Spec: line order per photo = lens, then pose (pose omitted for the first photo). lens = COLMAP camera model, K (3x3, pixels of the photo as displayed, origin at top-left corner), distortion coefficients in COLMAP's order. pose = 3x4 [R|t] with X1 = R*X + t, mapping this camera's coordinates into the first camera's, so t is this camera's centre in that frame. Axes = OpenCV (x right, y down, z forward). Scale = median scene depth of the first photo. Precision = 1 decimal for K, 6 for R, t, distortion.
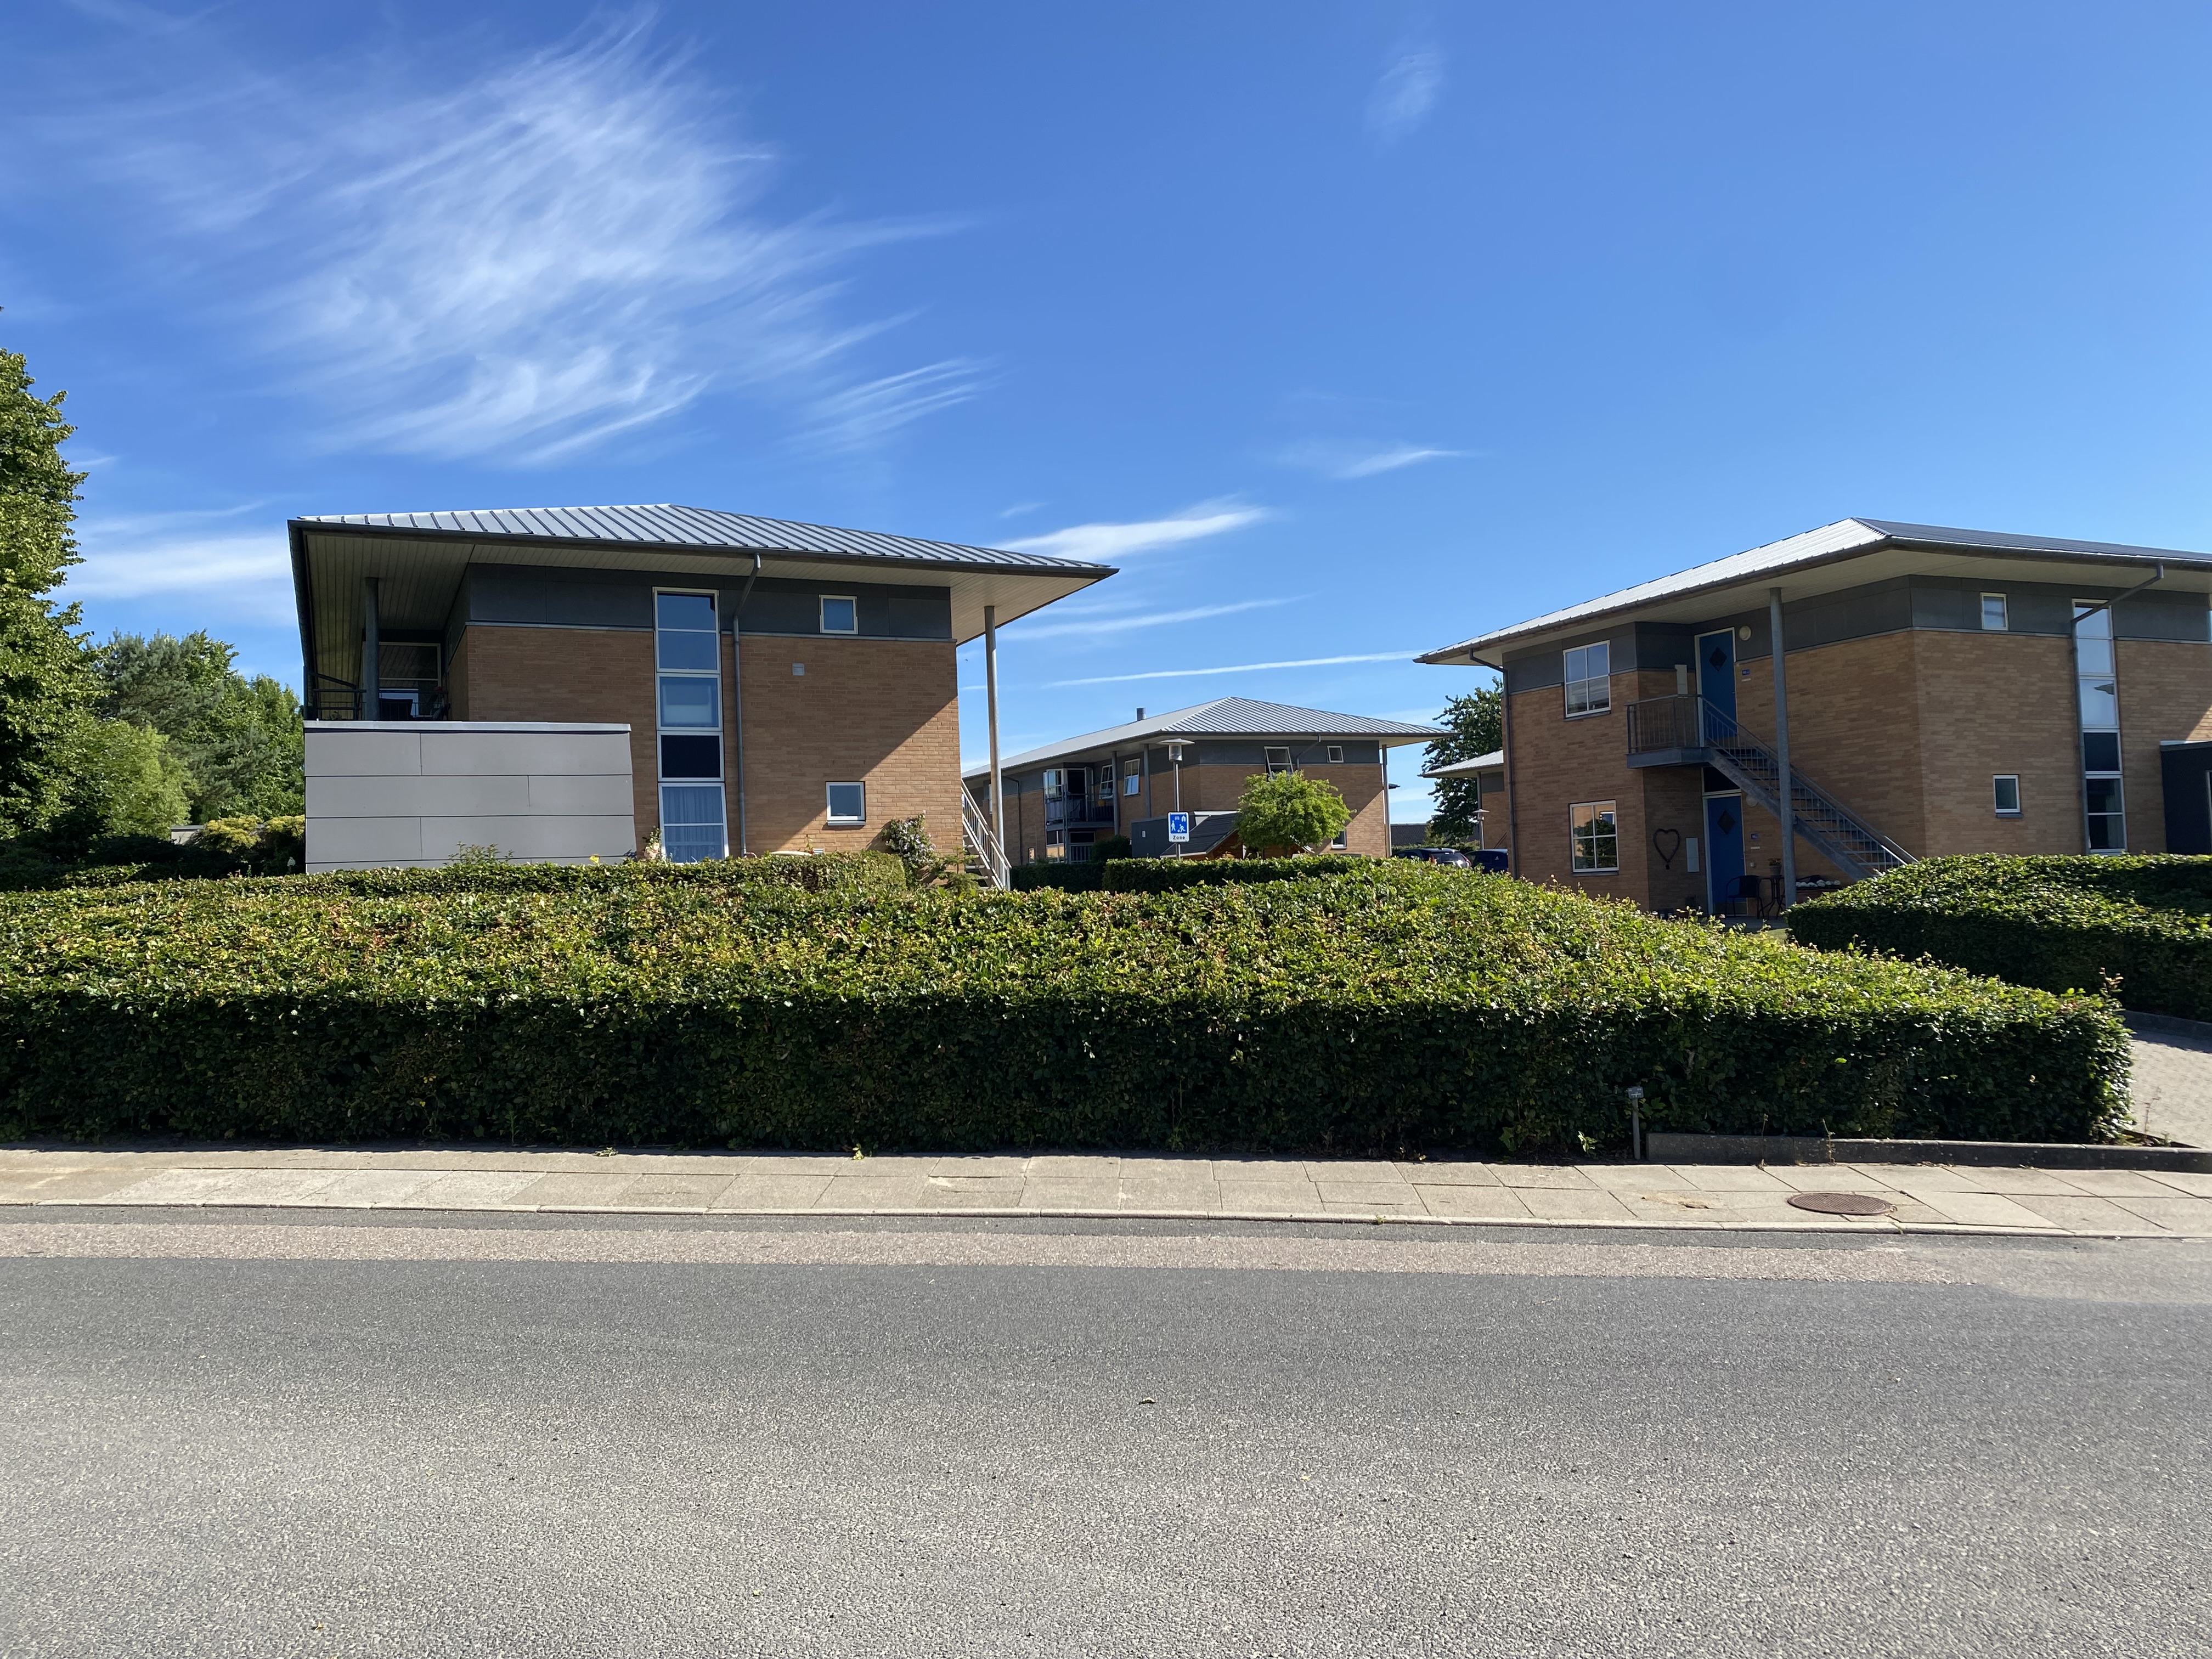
lens RADIAL K [[1724.5, 0, 1080.9], [0, 1724.5, 893.4], [0, 0, 1]] dist [0.026327, -0.027969]
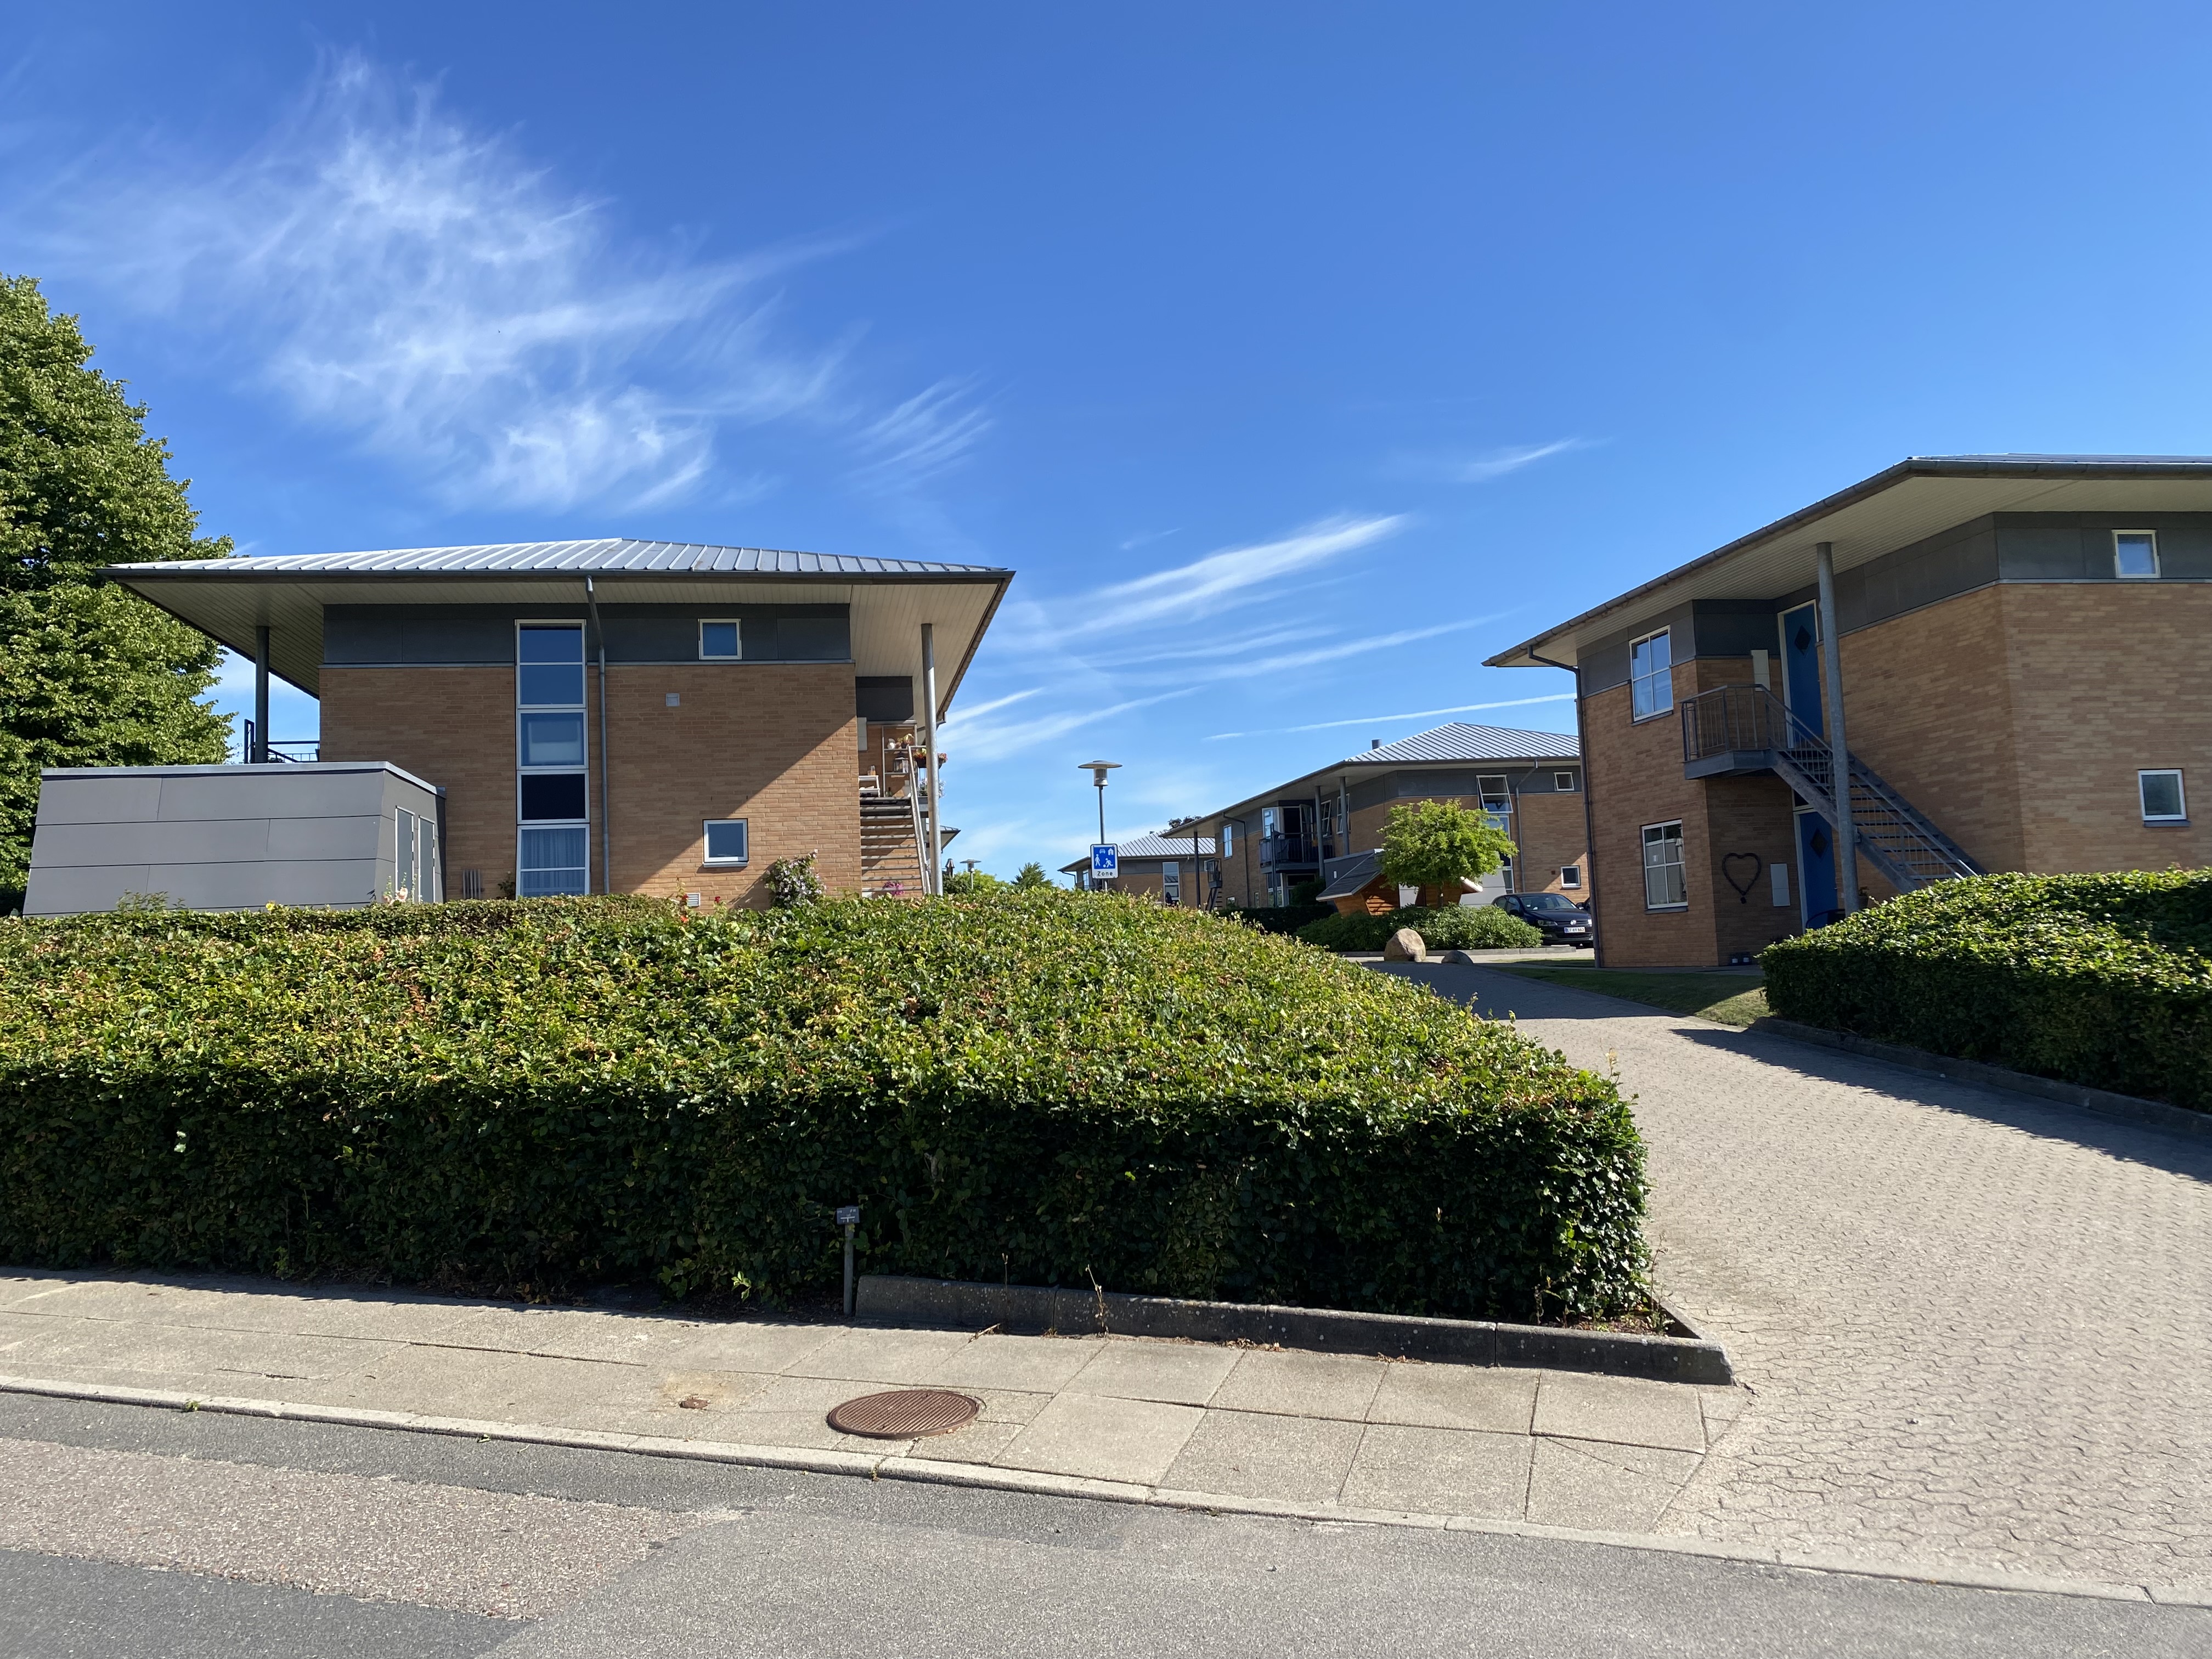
lens RADIAL K [[1724.5, 0, 1087.0], [0, 1724.5, 849.0], [0, 0, 1]] dist [0.026327, -0.027969]
pose [[0.966688, -0.022599, -0.254958, 0.281854], [0.008538, 0.998387, -0.056123, 0.003810], [0.255815, 0.052076, 0.965322, 0.165329]]
